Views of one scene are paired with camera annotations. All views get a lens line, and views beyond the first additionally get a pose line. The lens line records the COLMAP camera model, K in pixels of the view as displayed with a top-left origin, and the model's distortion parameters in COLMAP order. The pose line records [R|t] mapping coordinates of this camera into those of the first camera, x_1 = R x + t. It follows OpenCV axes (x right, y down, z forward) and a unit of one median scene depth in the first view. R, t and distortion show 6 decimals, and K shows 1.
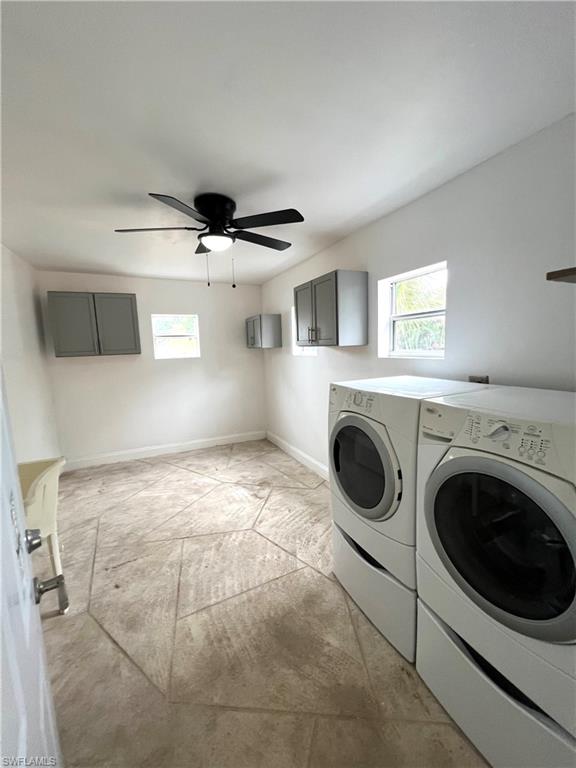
lens RADIAL K [[307.5, 0, 288.1], [0, 307.5, 381.5], [0, 0, 1]] dist [0.000062, 0.000037]
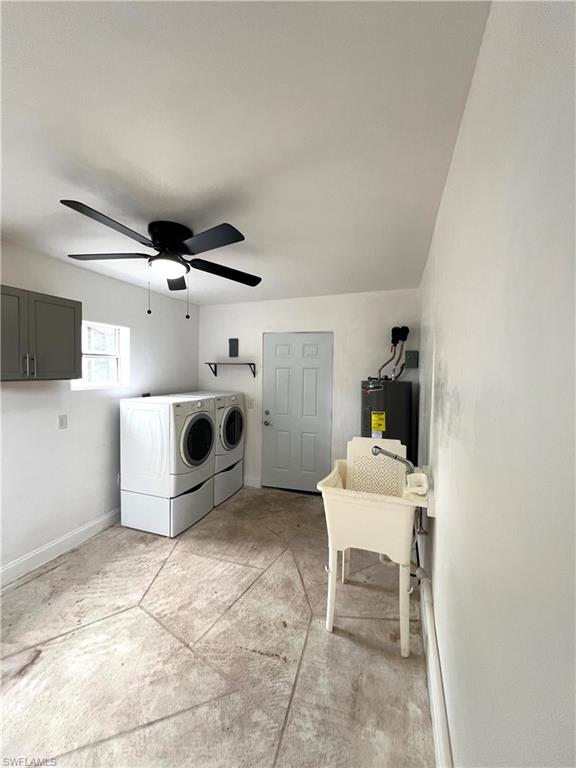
lens RADIAL K [[309.1, 0, 287.5], [0, 309.1, 382.1], [0, 0, 1]] dist [-0.000204, -0.000067]
pose [[-0.713999, -0.006621, 0.700116, -1.169596], [0.091995, 0.990399, 0.103186, -0.177311], [-0.694077, 0.138082, -0.706534, 1.488692]]
